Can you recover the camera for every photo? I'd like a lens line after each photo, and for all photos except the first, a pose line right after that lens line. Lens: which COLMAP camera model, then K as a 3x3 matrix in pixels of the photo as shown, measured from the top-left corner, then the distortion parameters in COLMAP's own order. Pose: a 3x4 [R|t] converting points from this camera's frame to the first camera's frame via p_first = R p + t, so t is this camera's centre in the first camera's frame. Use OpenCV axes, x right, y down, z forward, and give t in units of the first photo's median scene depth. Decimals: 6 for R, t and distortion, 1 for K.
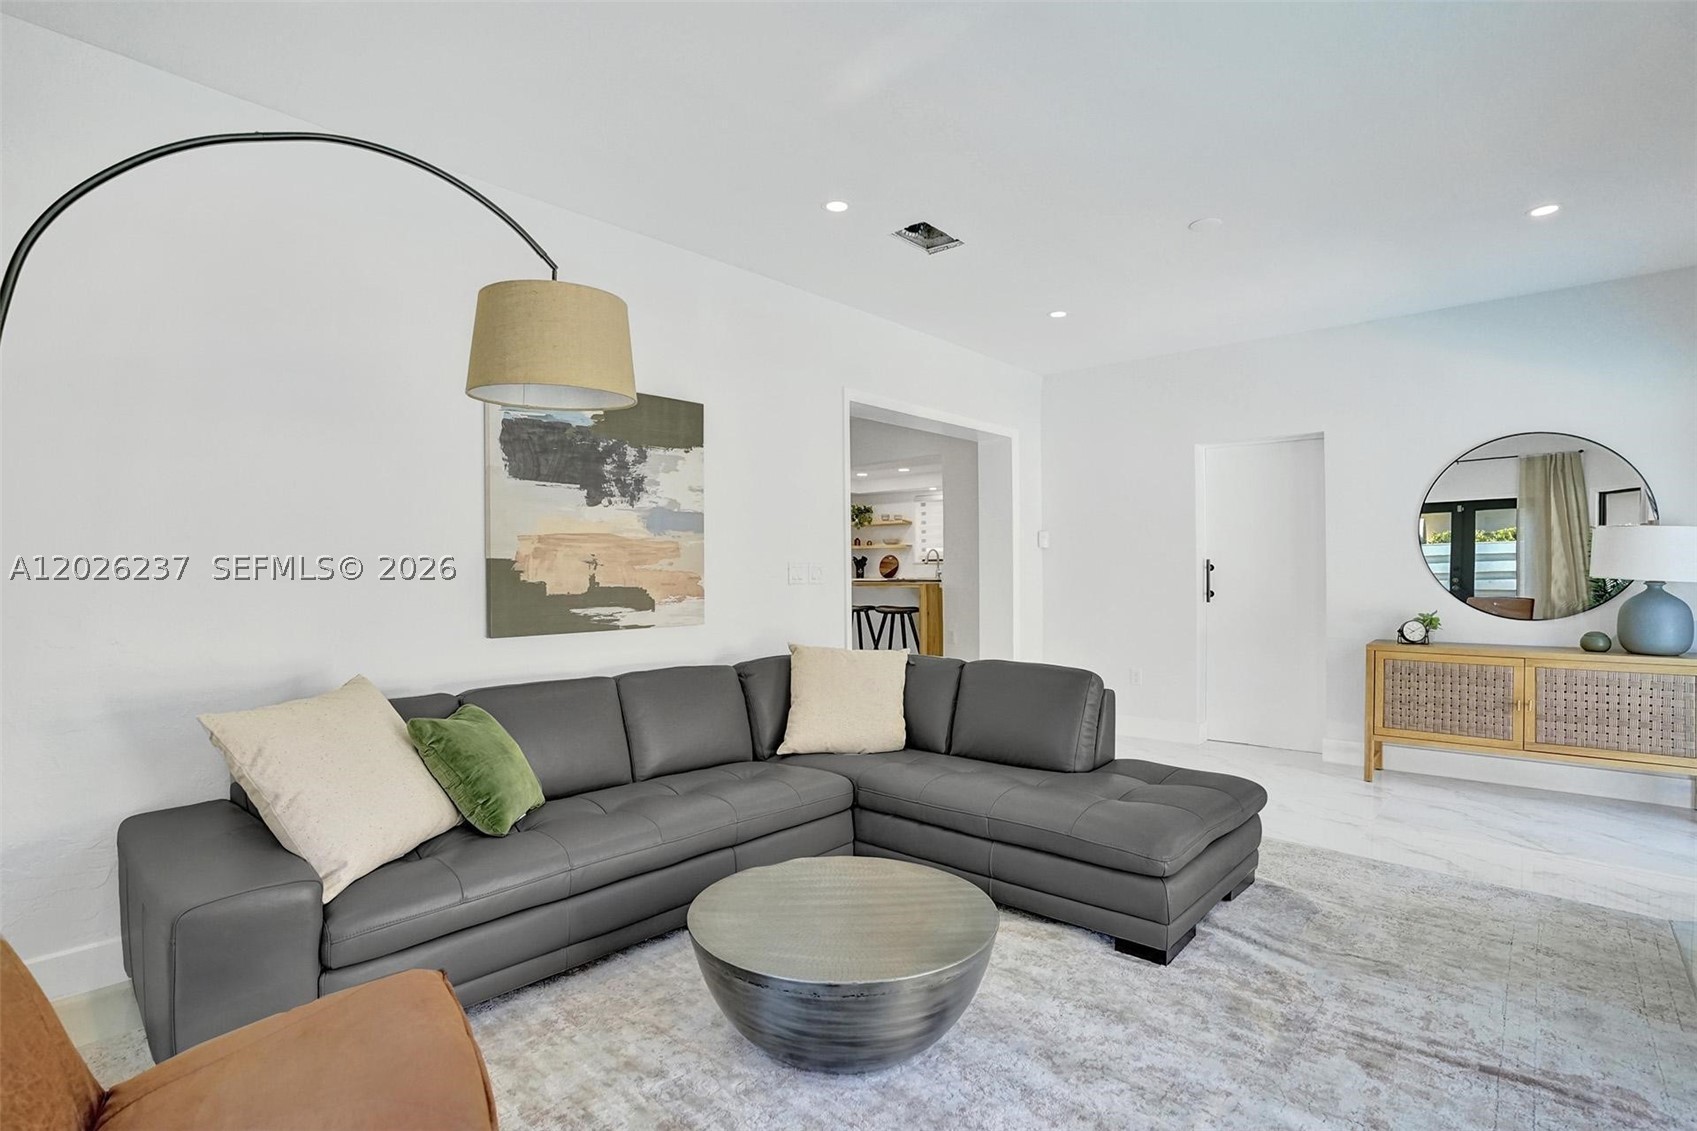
lens RADIAL K [[822.0, 0, 848.5], [0, 822.0, 565.5], [0, 0, 1]] dist [-0.059523, 0.023197]
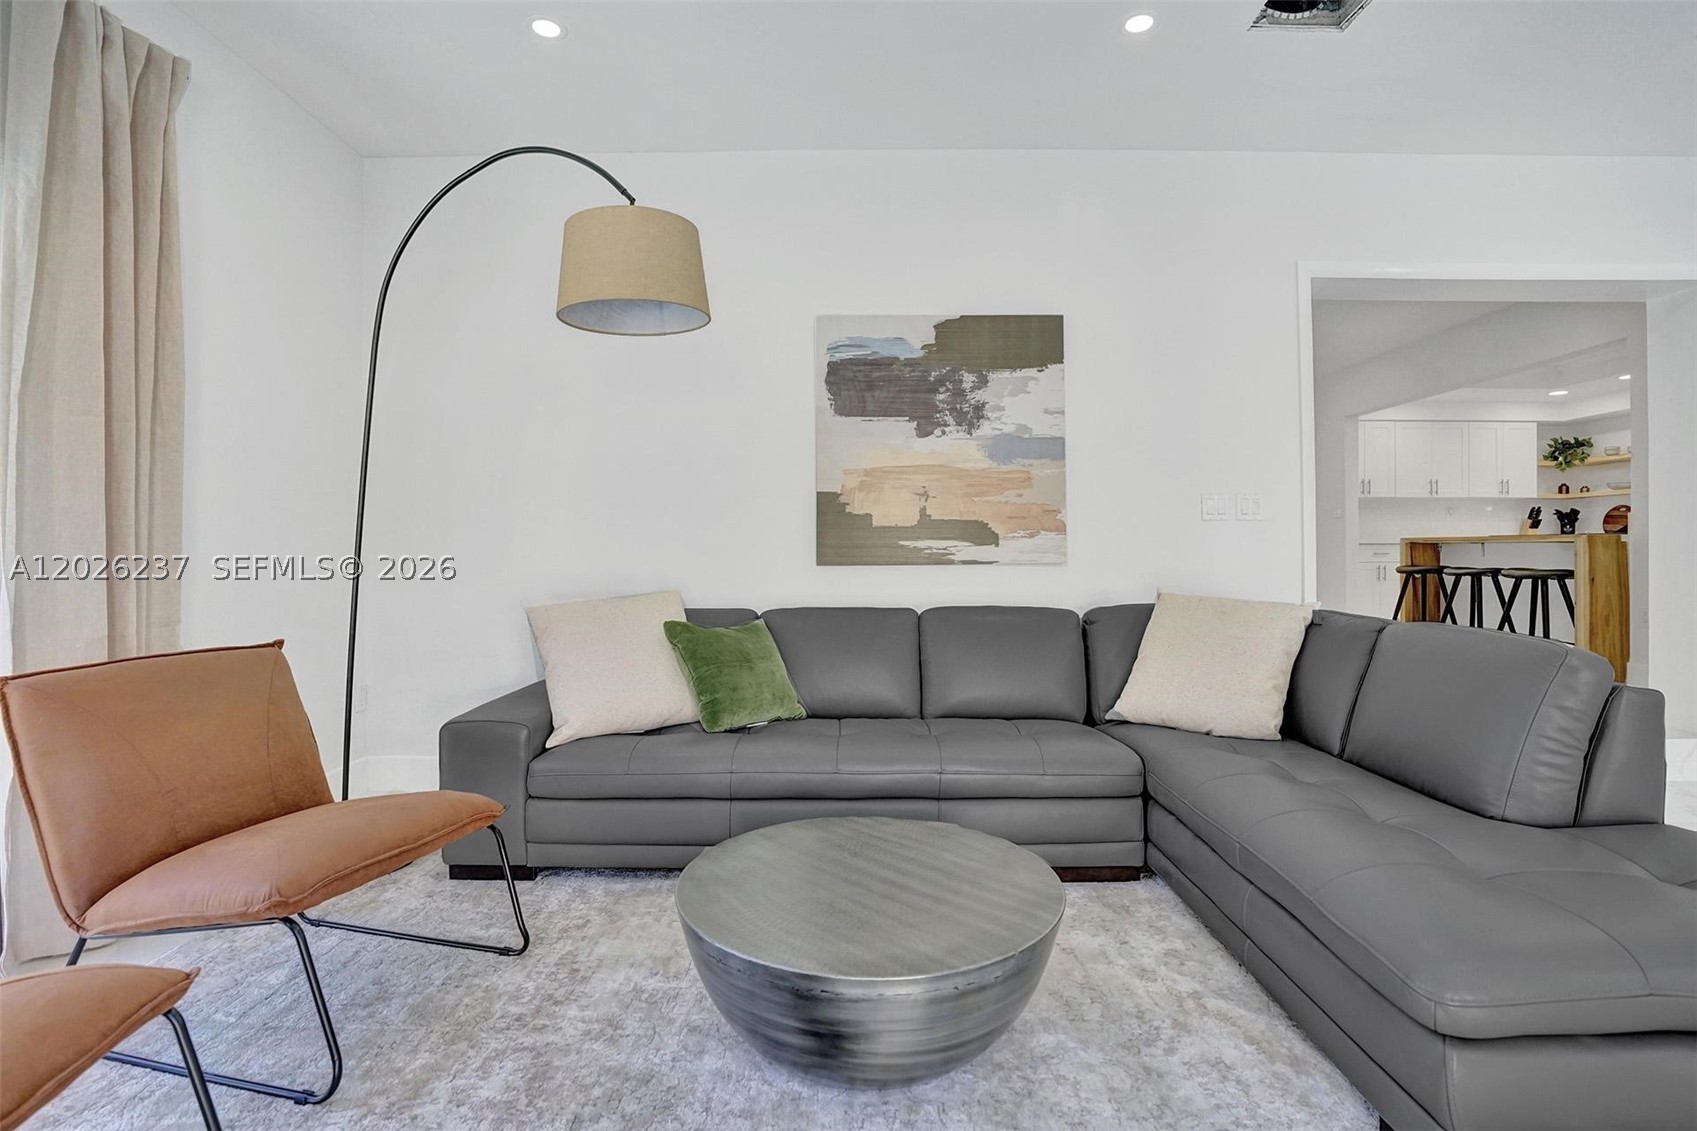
lens RADIAL K [[803.4, 0, 855.1], [0, 803.4, 551.3], [0, 0, 1]] dist [-0.055422, 0.019398]
pose [[0.668458, 0.002507, -0.743746, 0.340755], [0.006216, 0.999941, 0.008957, 0.053762], [0.743724, -0.010611, 0.668403, 0.279161]]
